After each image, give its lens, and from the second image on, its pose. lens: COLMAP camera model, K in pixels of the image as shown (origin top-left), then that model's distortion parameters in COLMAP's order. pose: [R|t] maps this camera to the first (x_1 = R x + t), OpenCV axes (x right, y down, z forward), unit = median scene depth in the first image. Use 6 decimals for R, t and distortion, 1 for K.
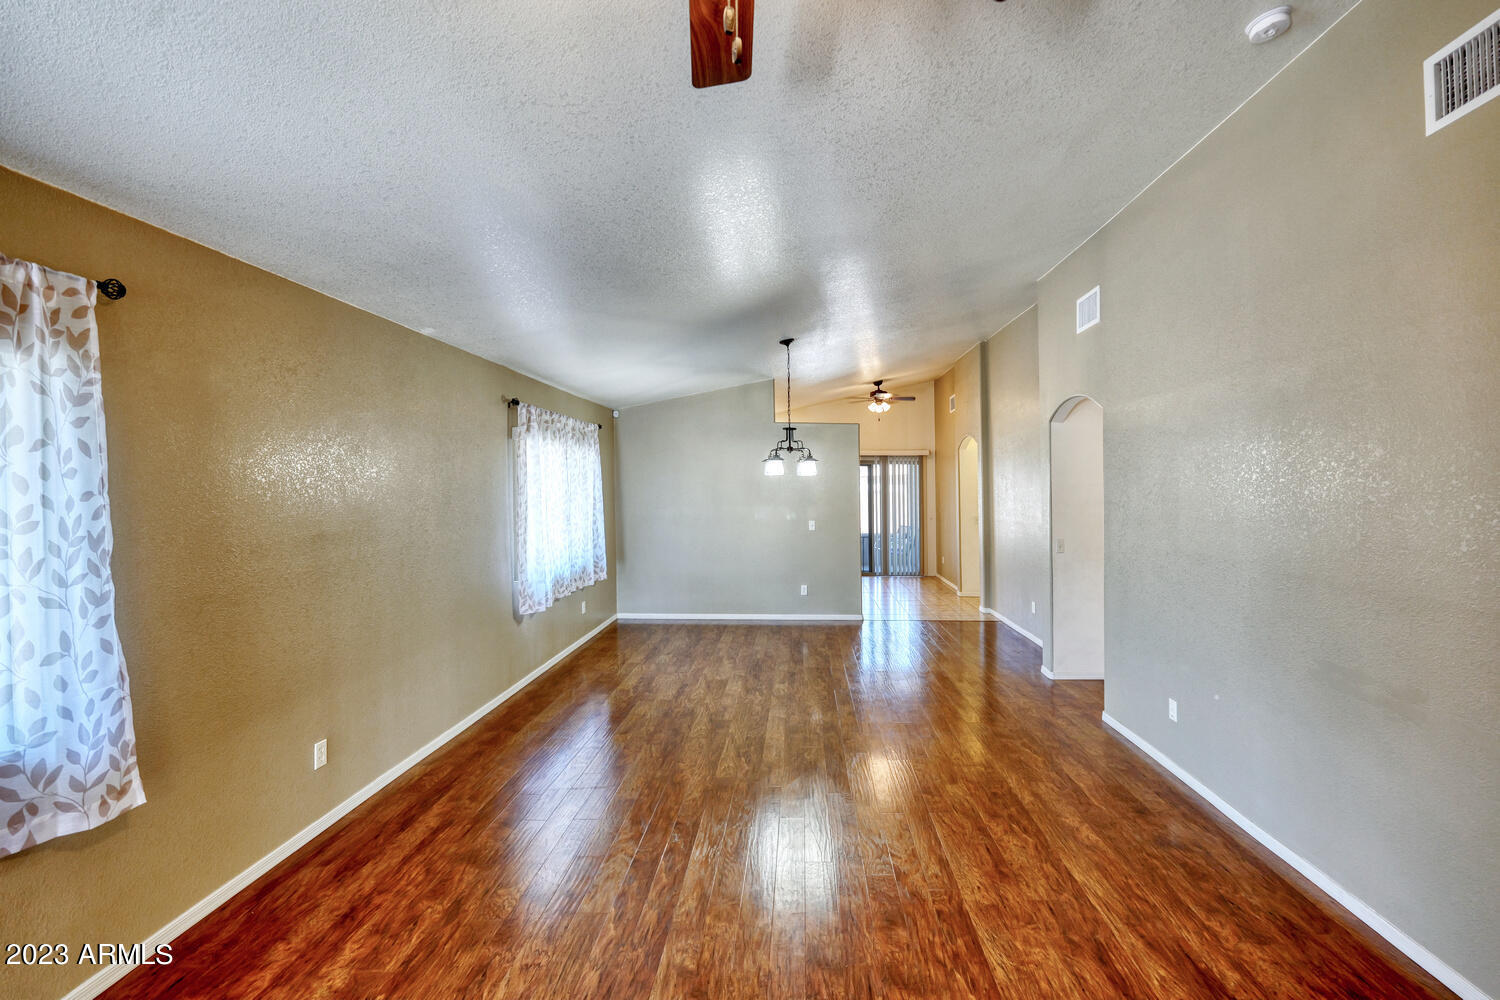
lens RADIAL K [[625.9, 0, 752.8], [0, 625.9, 494.1], [0, 0, 1]] dist [-0.007914, 0.000117]
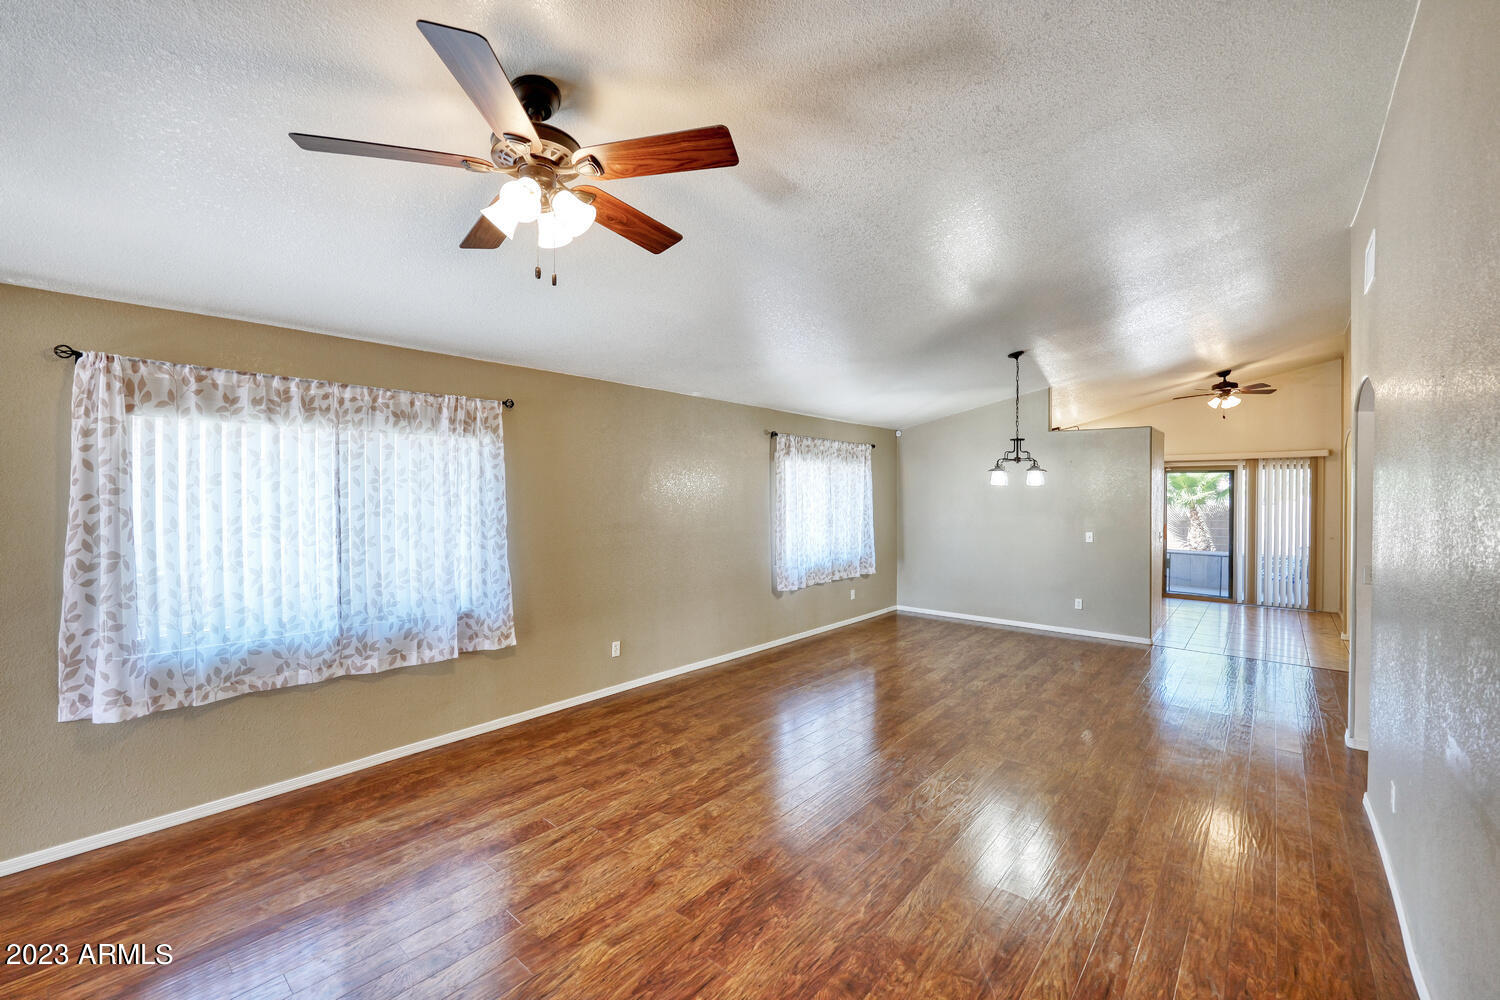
lens RADIAL K [[577.5, 0, 747.8], [0, 577.5, 507.0], [0, 0, 1]] dist [0.000039, 0.000151]
pose [[0.775138, 0.011935, -0.631679, 0.553000], [-0.008300, 0.999928, 0.008708, 0.002214], [0.631738, -0.001507, 0.775181, -0.019025]]
